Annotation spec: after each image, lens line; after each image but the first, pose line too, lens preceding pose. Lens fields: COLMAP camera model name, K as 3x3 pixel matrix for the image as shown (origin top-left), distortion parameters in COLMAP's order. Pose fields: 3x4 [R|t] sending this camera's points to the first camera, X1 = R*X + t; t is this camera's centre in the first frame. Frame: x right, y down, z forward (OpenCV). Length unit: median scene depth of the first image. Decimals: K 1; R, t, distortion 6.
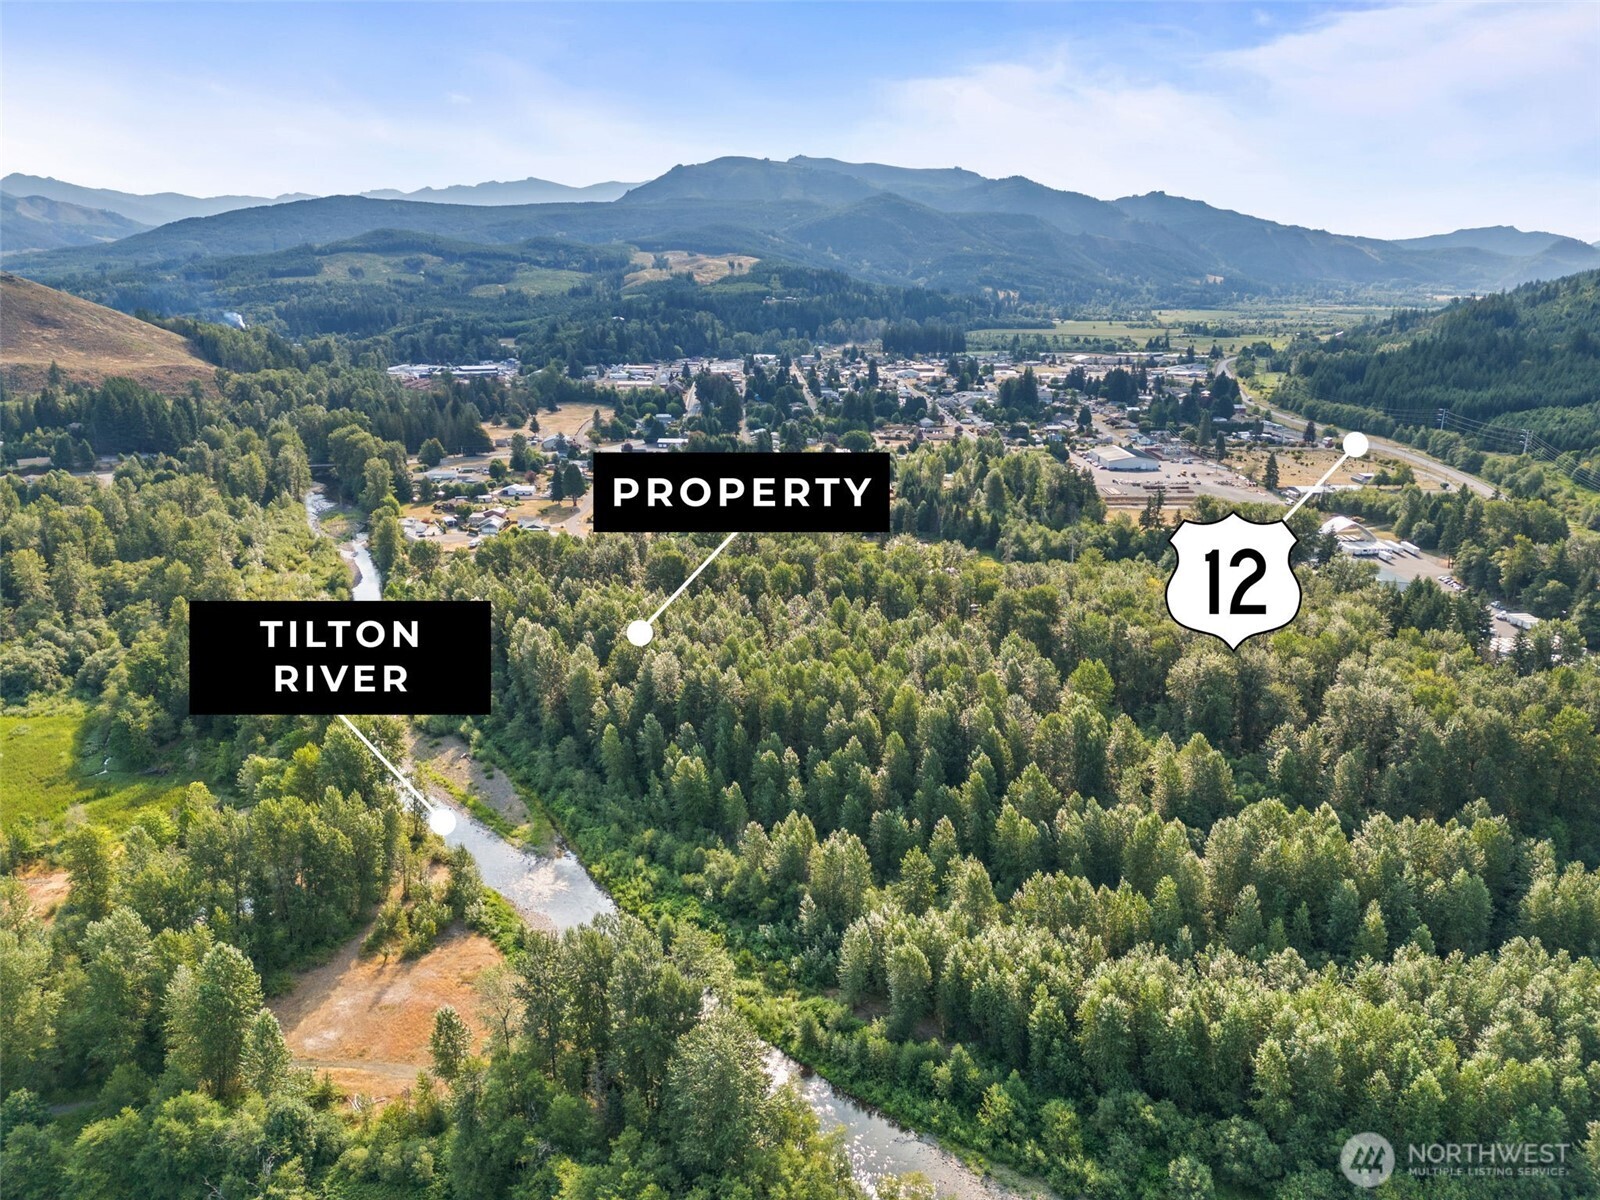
lens RADIAL K [[1159.9, 0, 800.0], [0, 1159.9, 600.0], [0, 0, 1]] dist [0.071743, -0.066710]
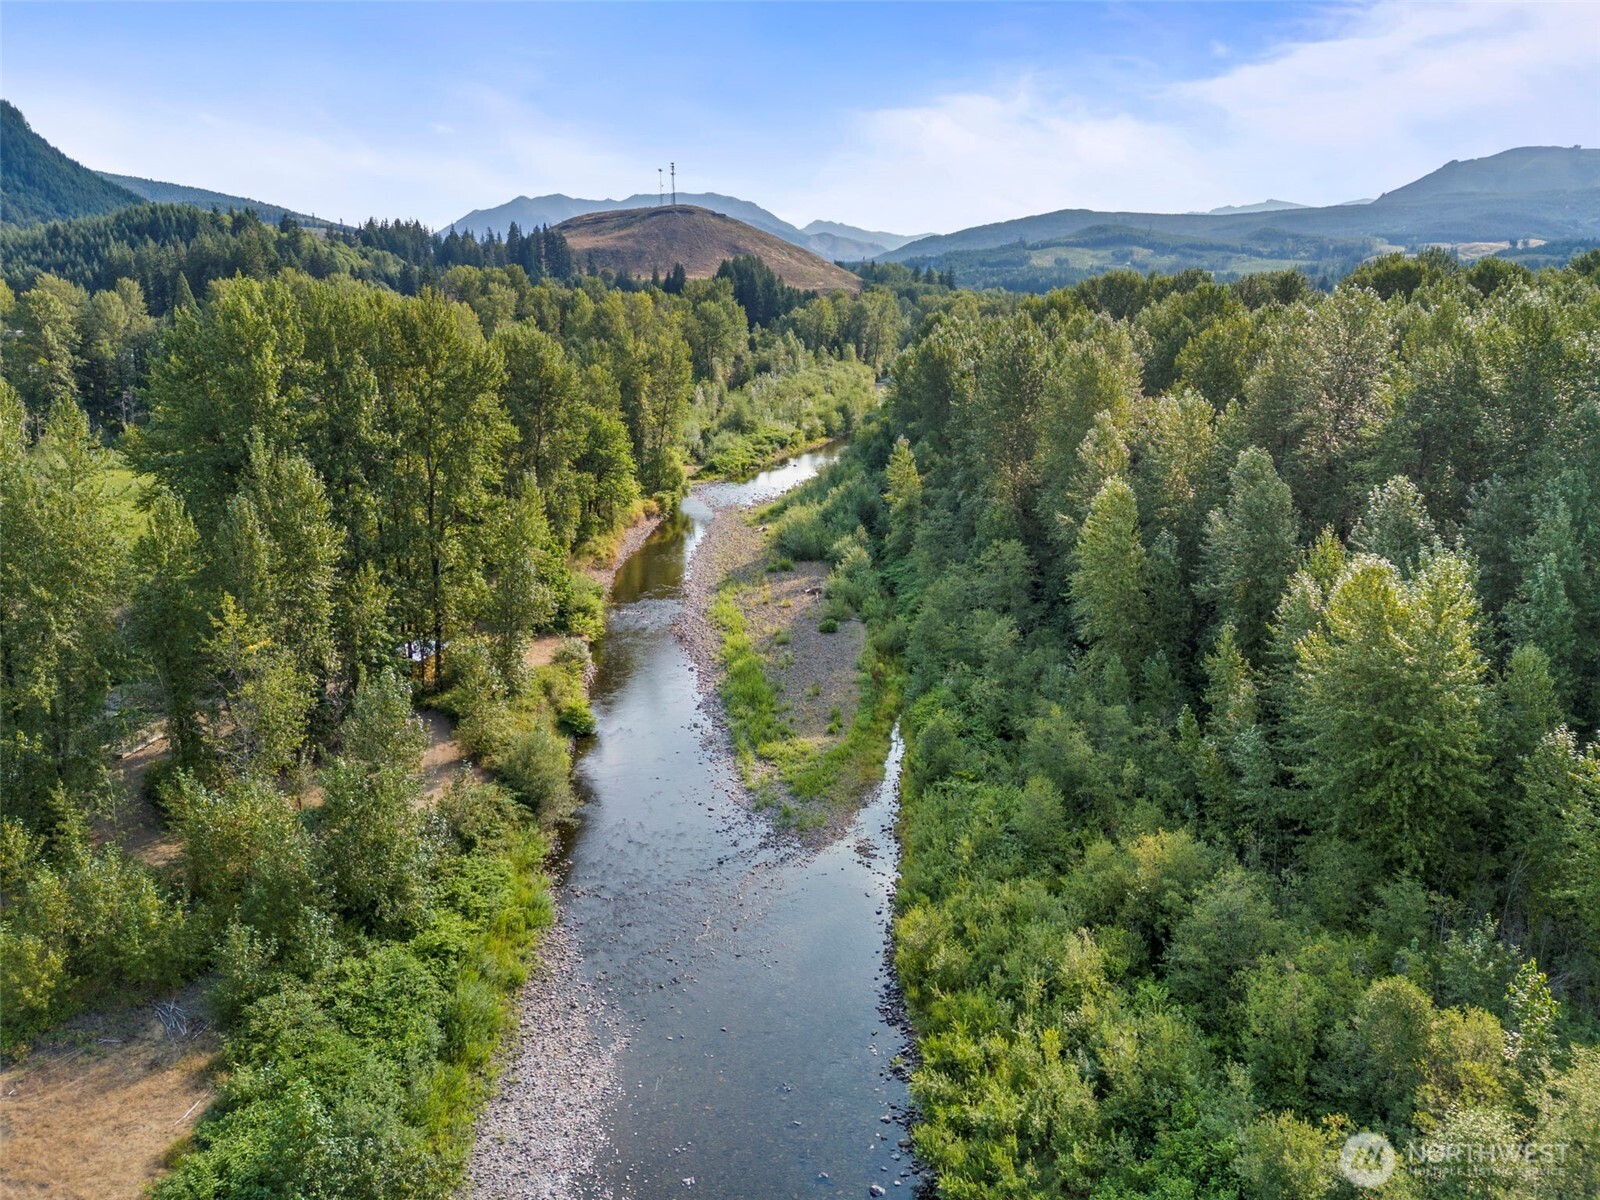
lens RADIAL K [[1159.9, 0, 800.0], [0, 1159.9, 600.0], [0, 0, 1]] dist [0.071743, -0.066710]
pose [[0.838129, 0.136349, -0.528157, -0.050951], [-0.150467, 0.988479, 0.016411, 0.111212], [0.524309, 0.065716, 0.848988, 0.532604]]
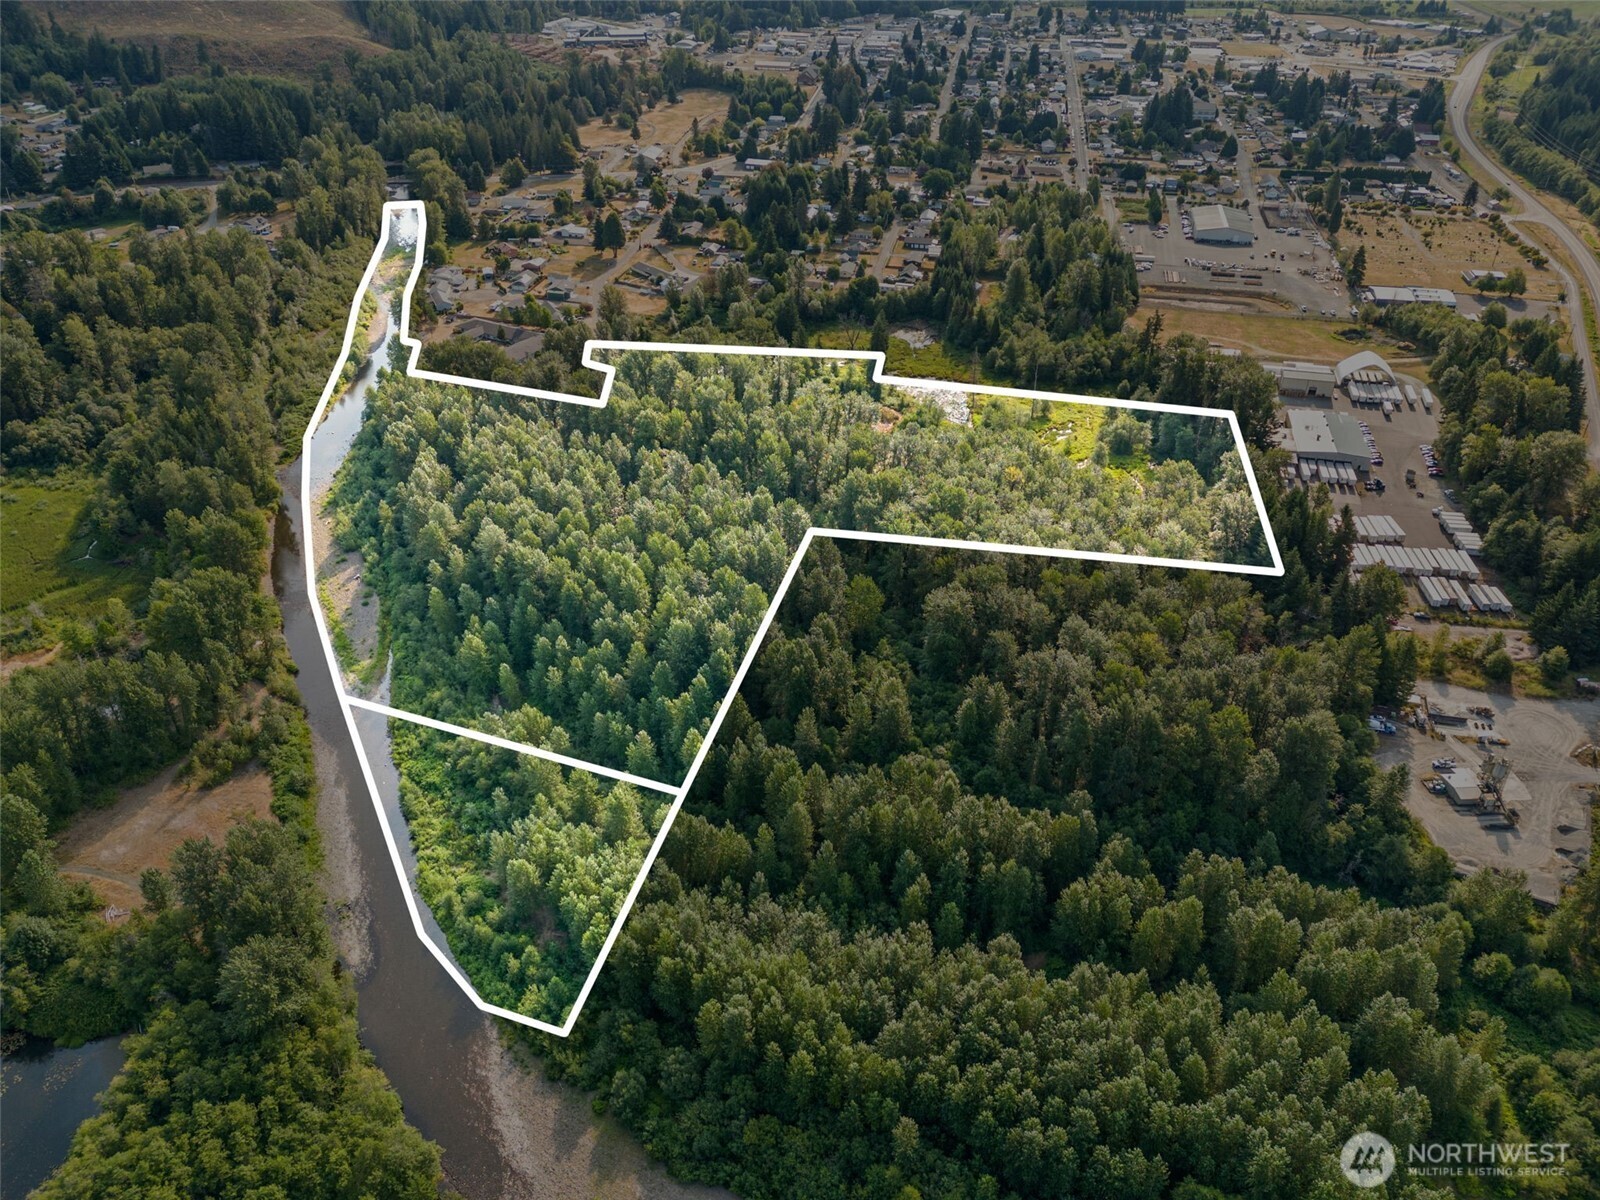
lens RADIAL K [[1159.9, 0, 800.0], [0, 1159.9, 600.0], [0, 0, 1]] dist [0.071743, -0.066710]
pose [[0.976689, 0.123304, -0.175711, 0.304708], [-0.065429, 0.950614, 0.303399, -0.196933], [0.204443, -0.284830, 0.936523, -0.016739]]
